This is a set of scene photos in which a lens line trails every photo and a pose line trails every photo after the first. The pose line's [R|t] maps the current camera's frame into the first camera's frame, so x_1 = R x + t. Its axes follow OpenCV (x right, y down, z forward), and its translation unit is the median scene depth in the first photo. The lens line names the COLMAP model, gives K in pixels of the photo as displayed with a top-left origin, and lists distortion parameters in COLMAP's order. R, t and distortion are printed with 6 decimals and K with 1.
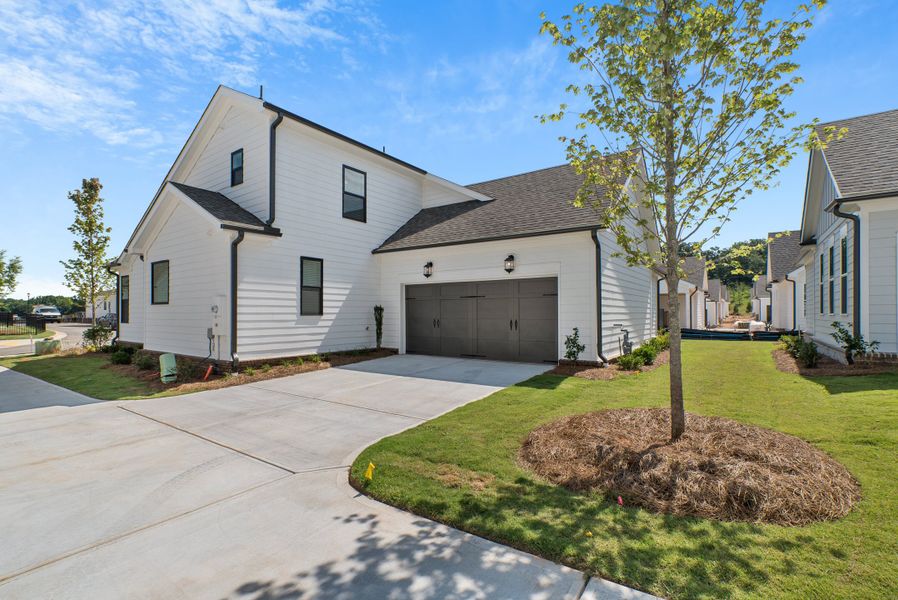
lens RADIAL K [[419.8, 0, 454.2], [0, 419.8, 303.2], [0, 0, 1]] dist [-0.001726, -0.000154]
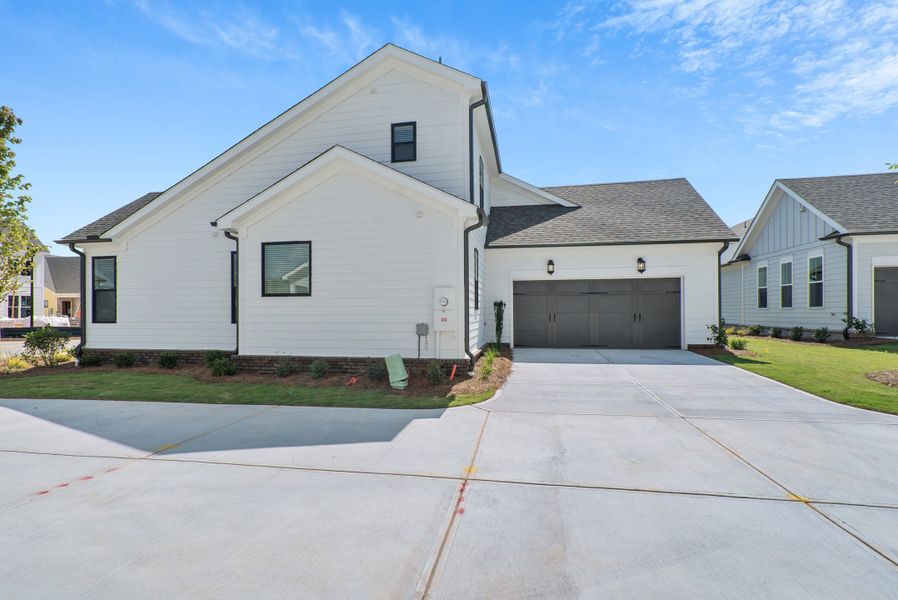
lens RADIAL K [[419.8, 0, 454.2], [0, 419.8, 303.2], [0, 0, 1]] dist [-0.001726, -0.000154]
pose [[0.904504, 0.005325, 0.426432, -0.771871], [-0.005896, 0.999983, 0.000019, 0.013825], [-0.426425, -0.002532, 0.904519, 0.152647]]
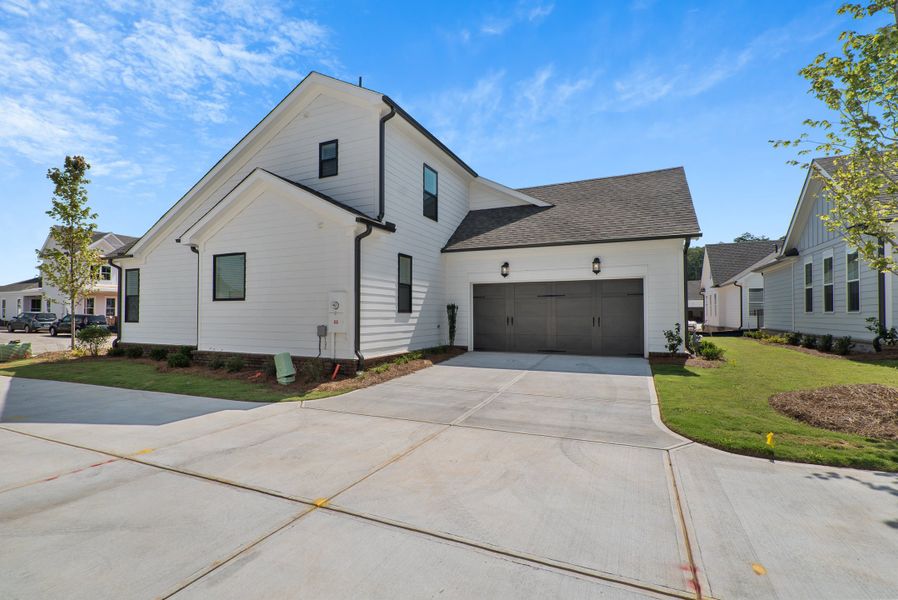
lens RADIAL K [[416.8, 0, 454.7], [0, 416.8, 298.5], [0, 0, 1]] dist [-0.000959, -0.000046]
pose [[0.980980, 0.008505, 0.193922, -0.404315], [-0.005451, 0.999853, -0.016275, 0.010267], [-0.194032, 0.014908, 0.980882, 0.011999]]
